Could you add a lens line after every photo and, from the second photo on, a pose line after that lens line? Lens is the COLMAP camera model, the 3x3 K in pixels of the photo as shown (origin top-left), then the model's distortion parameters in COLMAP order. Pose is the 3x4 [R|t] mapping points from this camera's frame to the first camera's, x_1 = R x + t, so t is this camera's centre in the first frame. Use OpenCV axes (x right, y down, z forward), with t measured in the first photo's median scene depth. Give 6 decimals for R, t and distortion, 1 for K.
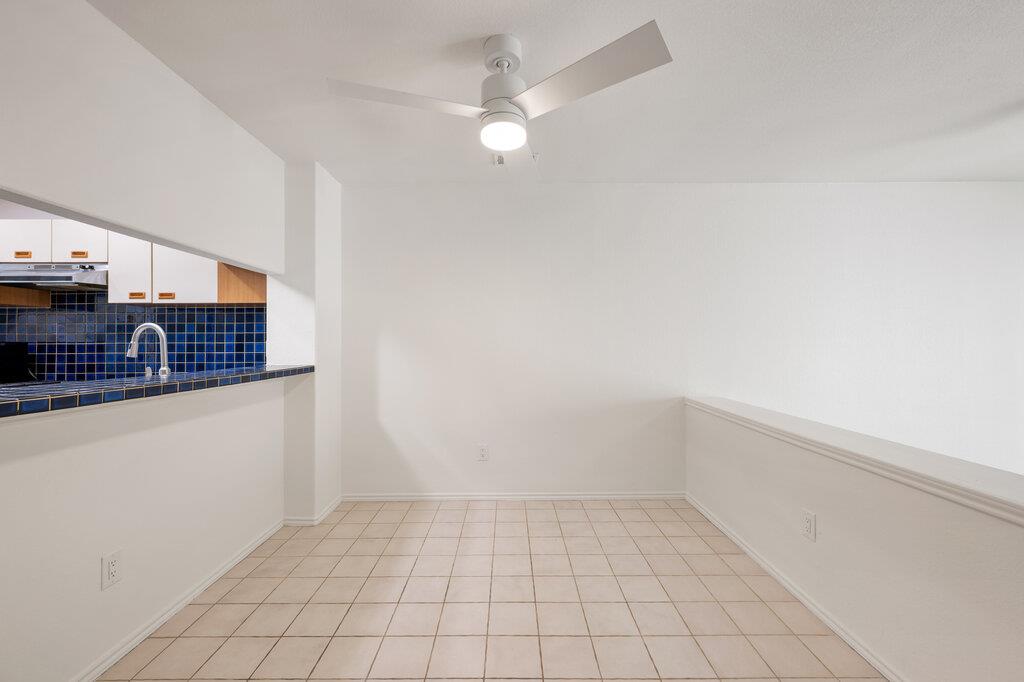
lens RADIAL K [[403.5, 0, 511.0], [0, 403.5, 342.2], [0, 0, 1]] dist [-0.001590, 0.000067]
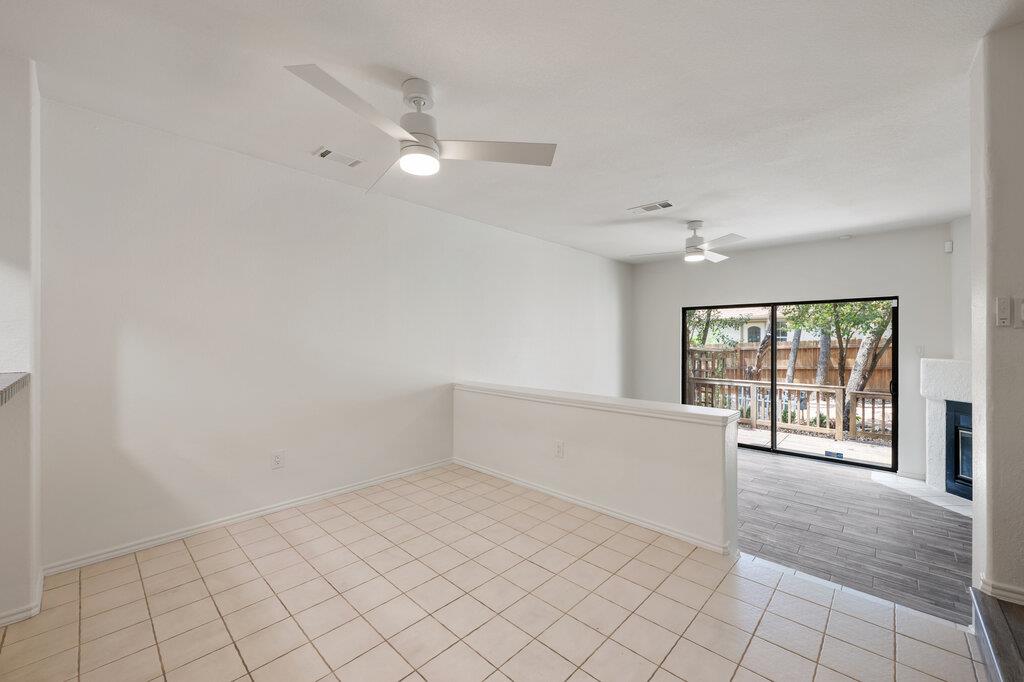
lens RADIAL K [[403.5, 0, 509.5], [0, 403.5, 341.0], [0, 0, 1]] dist [-0.001590, 0.000067]
pose [[0.694149, 0.002223, 0.719827, -0.410527], [-0.006638, 0.999972, 0.003313, -0.000379], [-0.719800, -0.007078, 0.694145, -0.008789]]
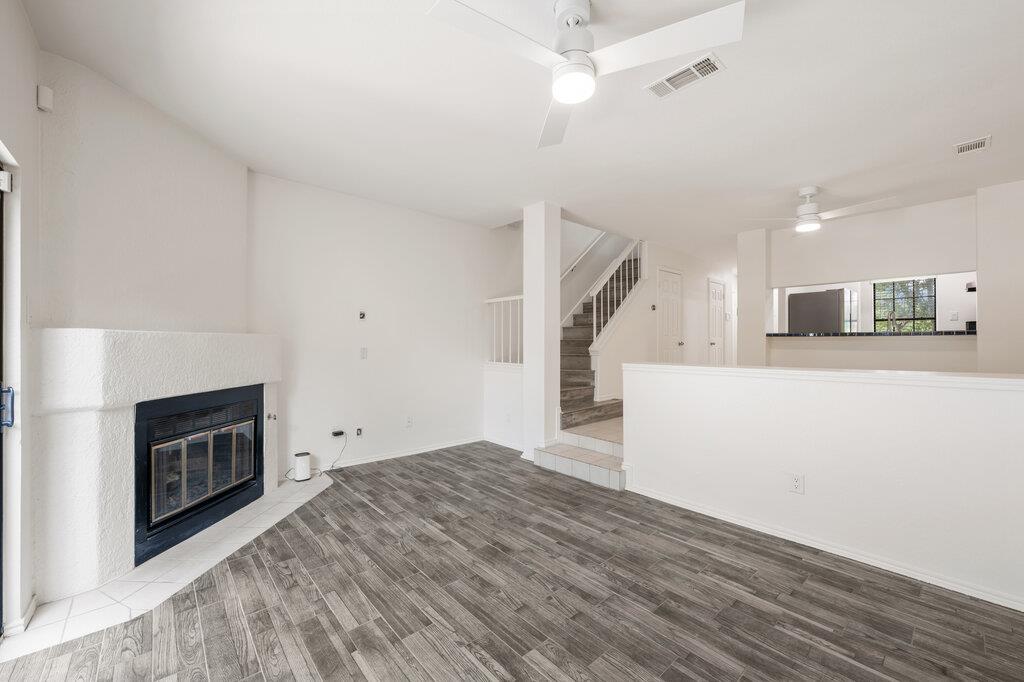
lens RADIAL K [[403.5, 0, 508.3], [0, 403.5, 339.9], [0, 0, 1]] dist [-0.001590, 0.000067]
pose [[-0.760080, -0.000067, -0.649830, 1.713976], [0.004782, 0.999972, -0.005695, 0.089358], [0.649812, -0.007436, -0.760059, 0.984671]]
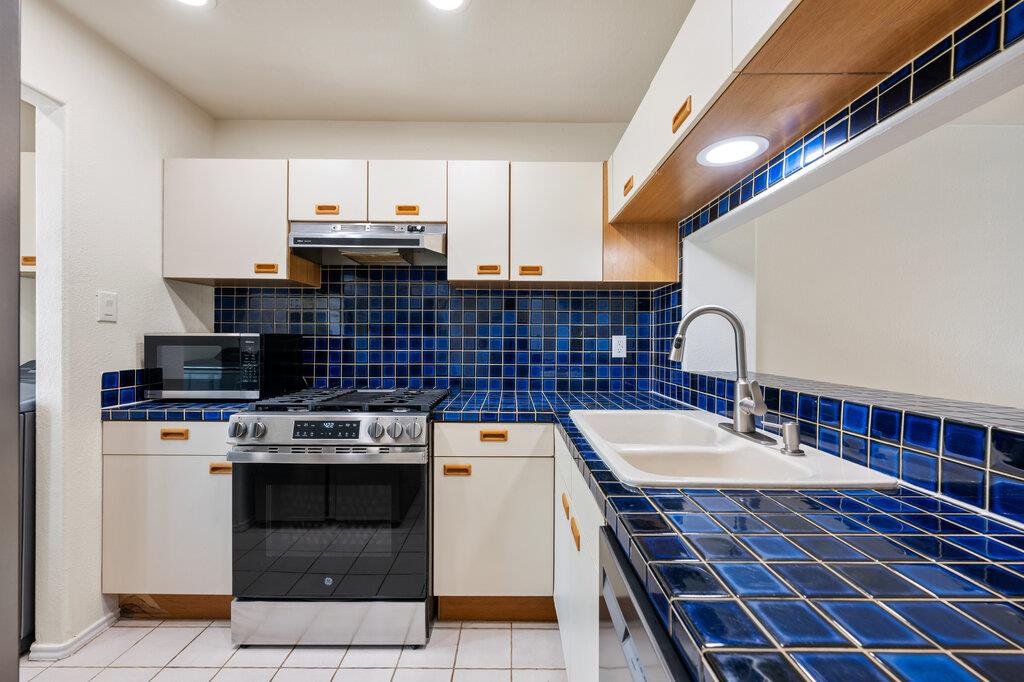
lens RADIAL K [[403.5, 0, 510.3], [0, 403.5, 340.9], [0, 0, 1]] dist [-0.001590, 0.000067]
pose [[0.999921, 0.009480, -0.008230, -0.883713], [-0.009399, 0.999907, 0.009863, 0.000594], [0.008323, -0.009785, 0.999917, 0.299237]]
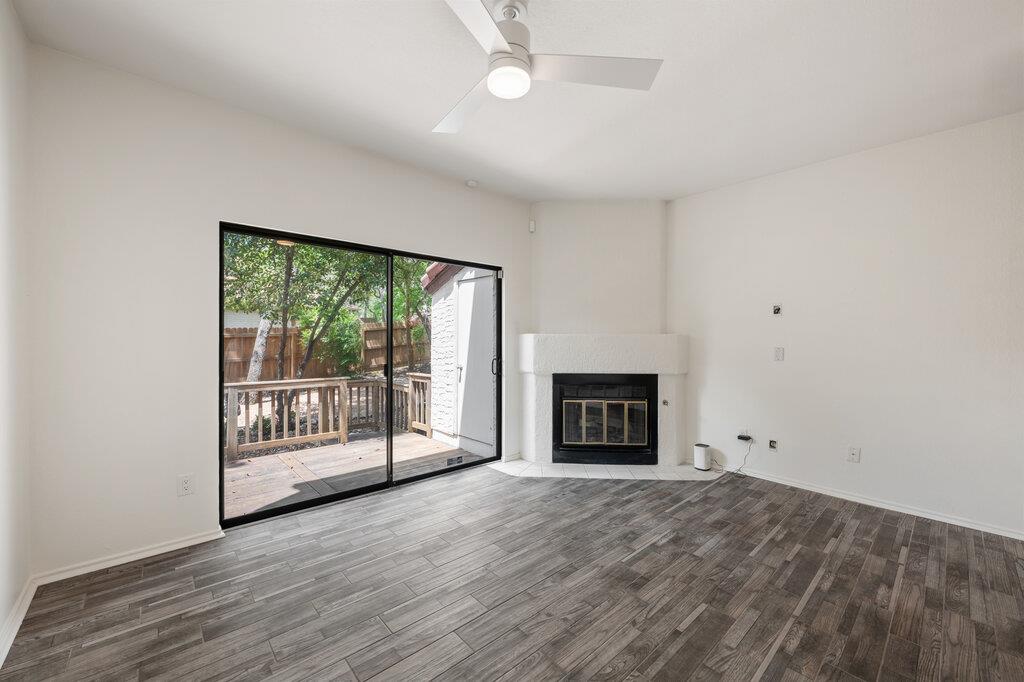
lens RADIAL K [[403.5, 0, 514.7], [0, 403.5, 340.5], [0, 0, 1]] dist [-0.001590, 0.000067]
pose [[-0.662753, -0.001123, 0.748837, 0.720247], [-0.003904, 0.999990, -0.001956, 0.090025], [-0.748828, -0.004220, -0.662751, 0.971930]]
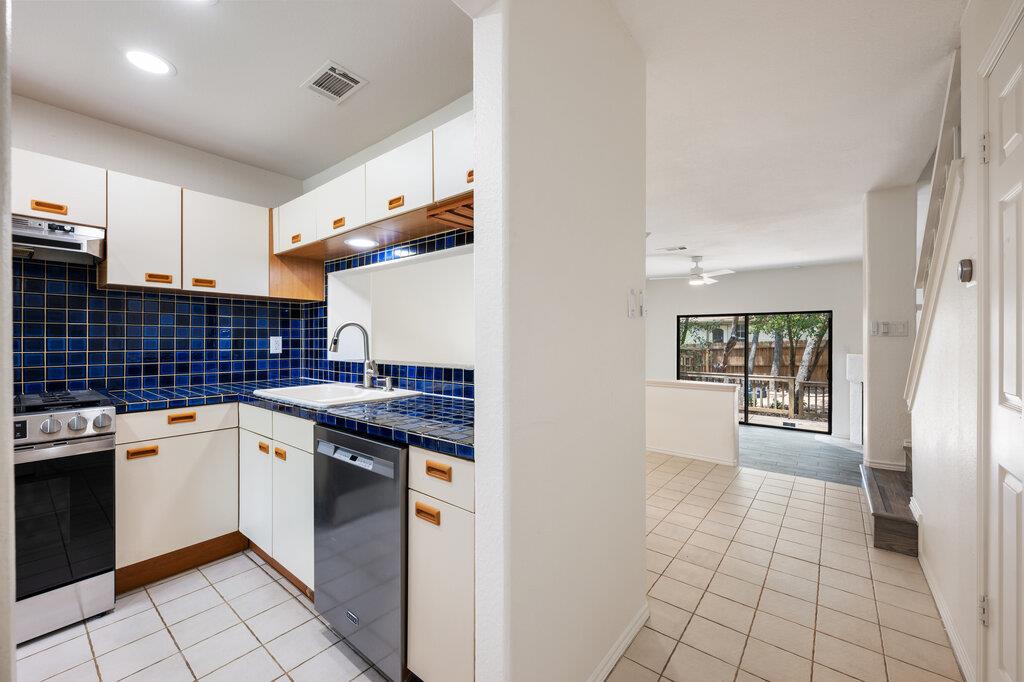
lens RADIAL K [[403.5, 0, 511.6], [0, 403.5, 339.7], [0, 0, 1]] dist [-0.001590, 0.000067]
pose [[0.629324, 0.005989, 0.777120, -1.106098], [-0.010060, 0.999949, 0.000440, -0.002633], [-0.777078, -0.008094, 0.629352, -0.034604]]
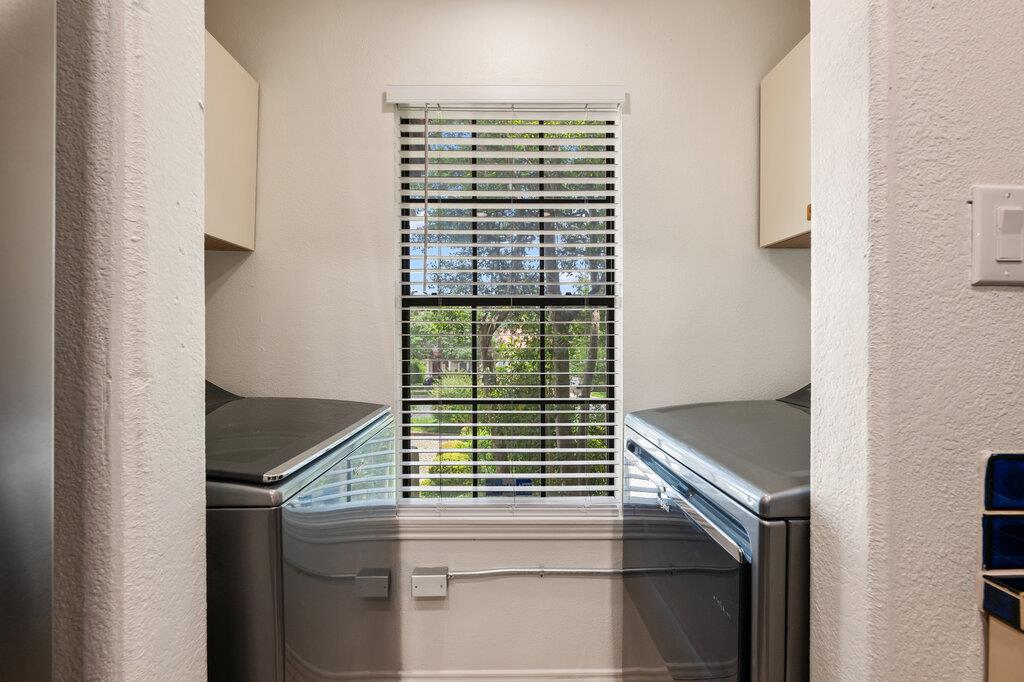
lens RADIAL K [[403.5, 0, 518.5], [0, 403.5, 344.1], [0, 0, 1]] dist [-0.001590, 0.000067]
pose [[0.024273, 0.010275, -0.999653, -1.317077], [0.004008, 0.999938, 0.010376, 0.007334], [0.999697, -0.004258, 0.024230, 0.676445]]
